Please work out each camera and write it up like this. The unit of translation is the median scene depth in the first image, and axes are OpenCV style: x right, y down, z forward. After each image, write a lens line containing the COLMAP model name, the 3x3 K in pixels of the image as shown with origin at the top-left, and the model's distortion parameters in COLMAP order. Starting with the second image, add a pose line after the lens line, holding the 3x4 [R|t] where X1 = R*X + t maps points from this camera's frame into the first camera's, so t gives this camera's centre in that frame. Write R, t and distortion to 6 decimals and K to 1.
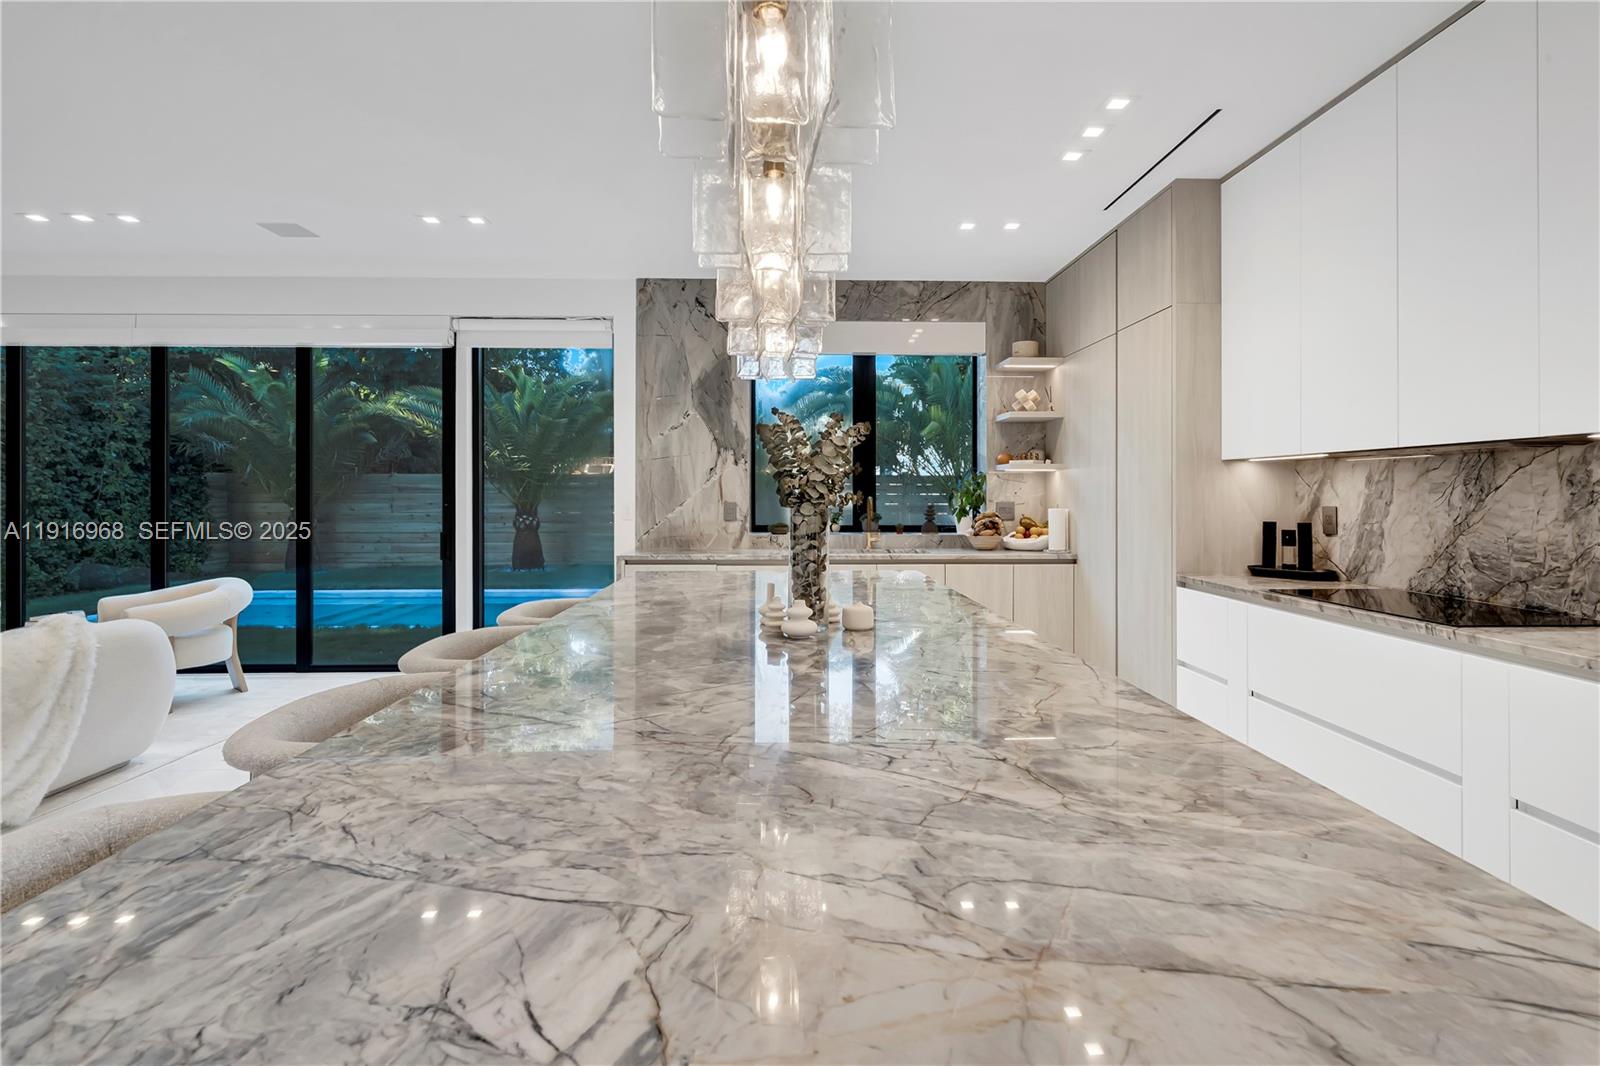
lens RADIAL K [[807.6, 0, 802.7], [0, 807.6, 492.5], [0, 0, 1]] dist [-0.000296, 0.000440]
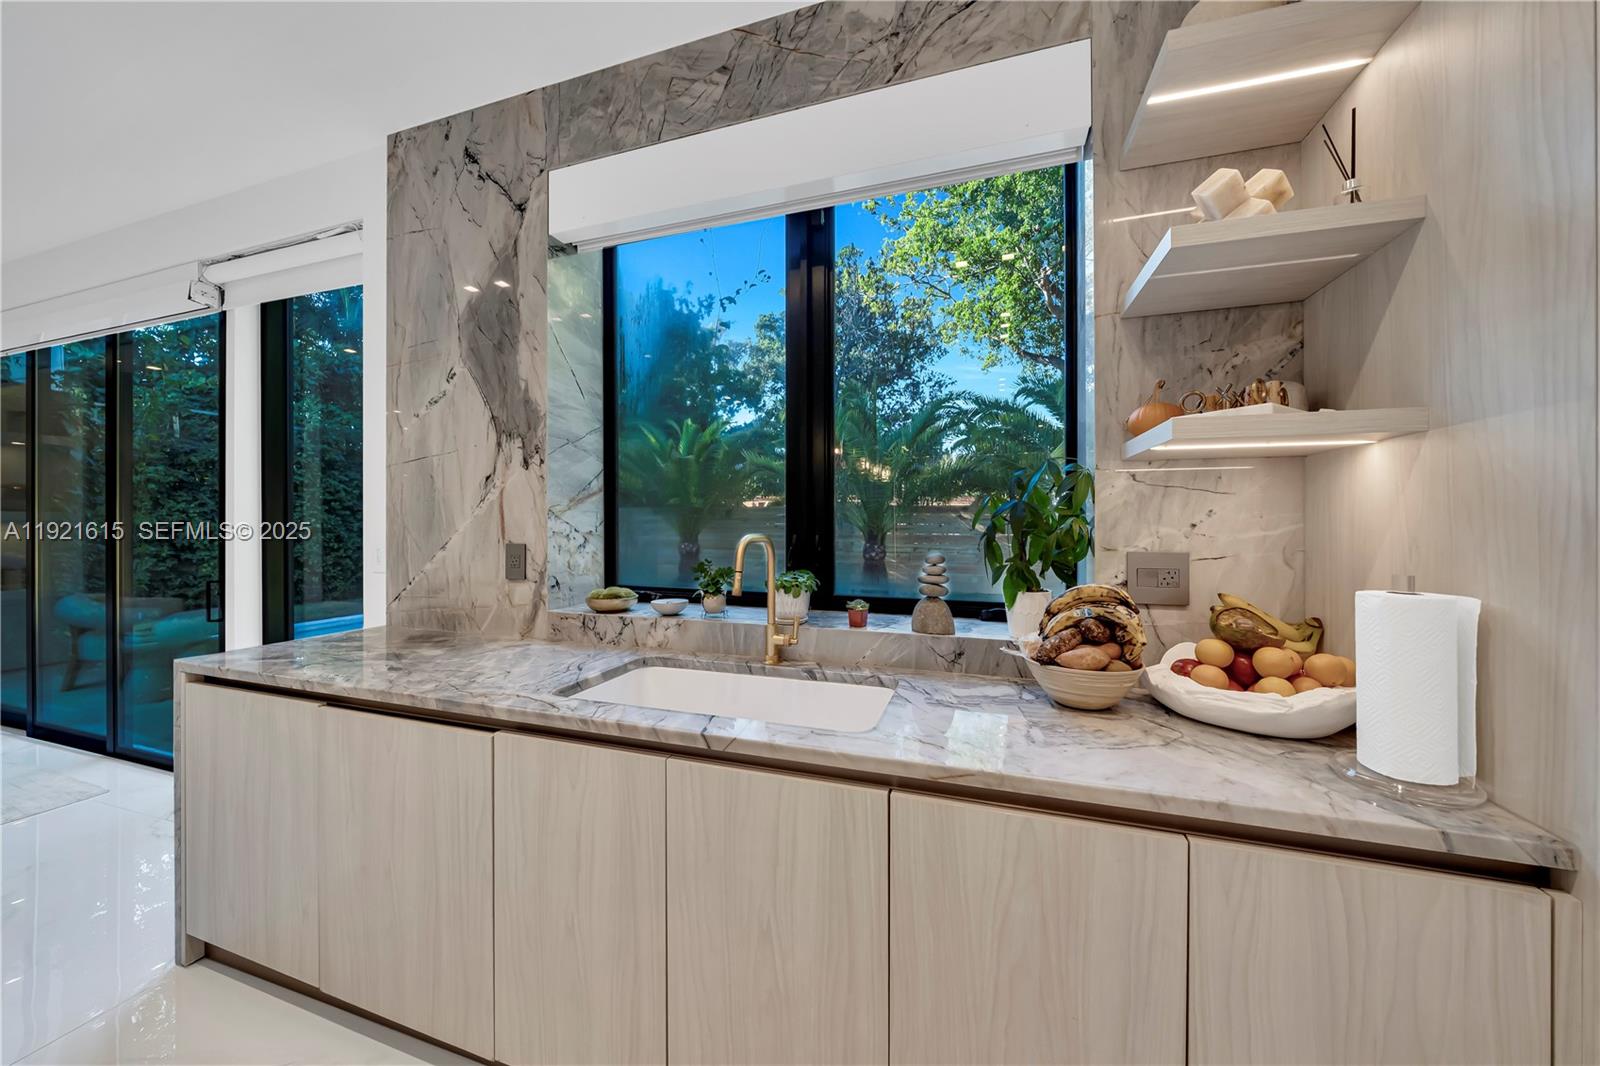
lens RADIAL K [[556.1, 0, 803.2], [0, 556.1, 518.2], [0, 0, 1]] dist [-0.000497, -0.000065]
pose [[0.941190, -0.002754, -0.337867, 0.290680], [0.000363, 0.999974, -0.007139, -0.001463], [0.337878, 0.006597, 0.941167, 1.118824]]
